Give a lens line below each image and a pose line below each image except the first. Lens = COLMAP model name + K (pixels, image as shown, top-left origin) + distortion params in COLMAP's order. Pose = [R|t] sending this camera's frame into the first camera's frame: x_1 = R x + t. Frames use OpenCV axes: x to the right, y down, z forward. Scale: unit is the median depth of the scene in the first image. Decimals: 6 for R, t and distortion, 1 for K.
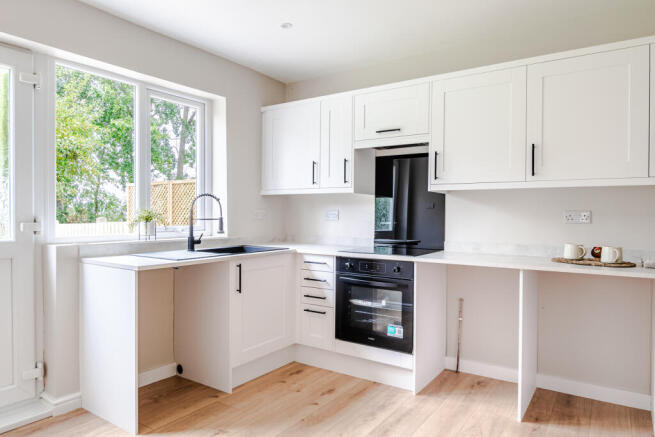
lens RADIAL K [[422.9, 0, 327.5], [0, 422.9, 218.5], [0, 0, 1]] dist [0.002241, 0.001459]
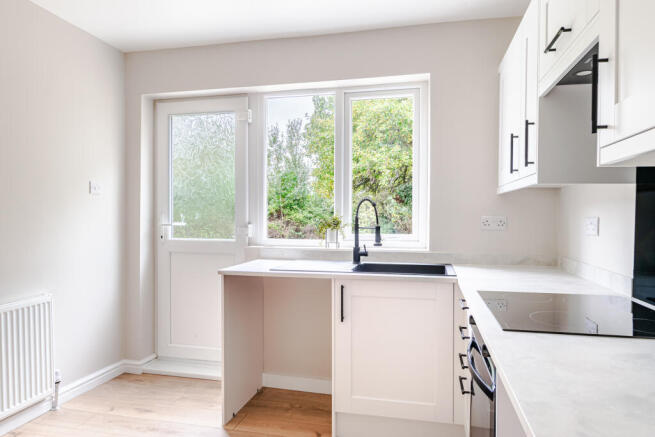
lens RADIAL K [[422.9, 0, 327.5], [0, 422.9, 218.5], [0, 0, 1]] dist [0.002241, 0.001459]
pose [[0.375677, 0.004892, -0.926738, 0.476234], [-0.009928, 0.999950, 0.001254, -0.018297], [0.926698, 0.008730, 0.375707, 0.609280]]
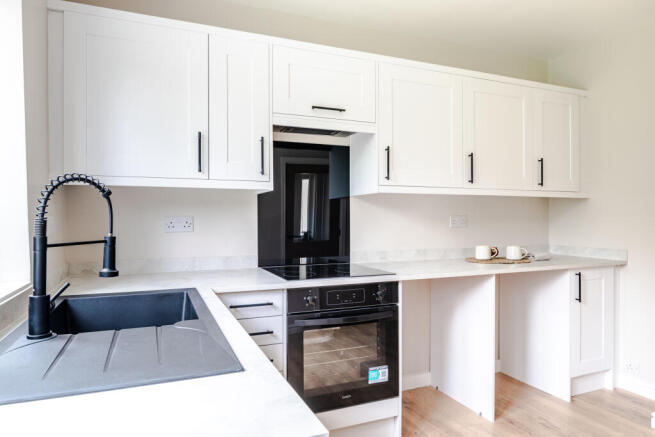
lens RADIAL K [[422.9, 0, 327.5], [0, 422.9, 218.5], [0, 0, 1]] dist [0.002241, 0.001459]
pose [[0.534983, -0.013458, 0.844756, -0.488918], [0.012657, 0.999889, 0.007915, -0.021708], [-0.844768, 0.006457, 0.535094, 0.613742]]
